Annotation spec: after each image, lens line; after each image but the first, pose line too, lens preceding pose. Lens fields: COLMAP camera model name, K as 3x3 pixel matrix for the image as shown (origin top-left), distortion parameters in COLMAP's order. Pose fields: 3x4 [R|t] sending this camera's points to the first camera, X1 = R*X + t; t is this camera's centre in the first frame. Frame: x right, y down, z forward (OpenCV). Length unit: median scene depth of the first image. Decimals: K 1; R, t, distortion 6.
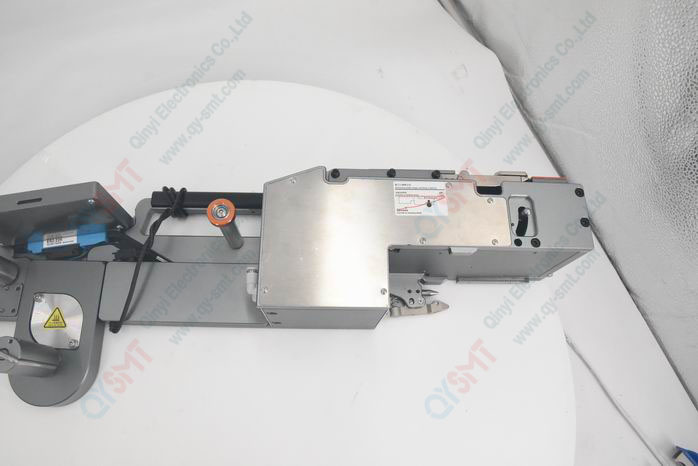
lens RADIAL K [[471.1, 0, 349.0], [0, 471.1, 233.0], [0, 0, 1]] dist [-0.153325, 0.068354]
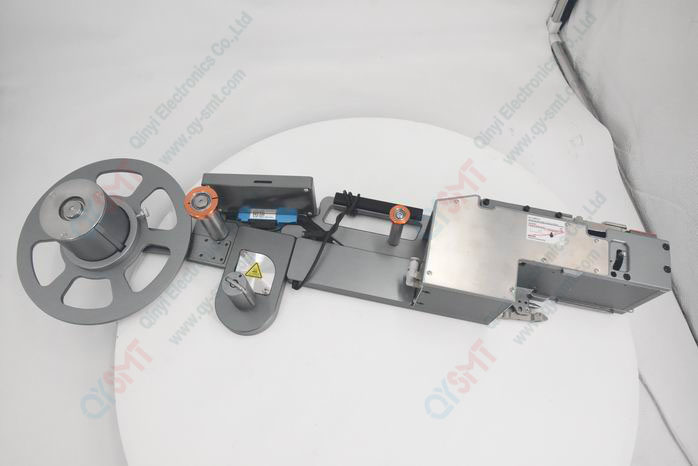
lens RADIAL K [[471.1, 0, 349.0], [0, 471.1, 233.0], [0, 0, 1]] dist [-0.153325, 0.068354]
pose [[0.973348, 0.175696, -0.147392, -0.186508], [-0.186217, 0.980625, -0.060808, 0.109968], [0.133853, 0.086634, 0.987207, -0.357802]]
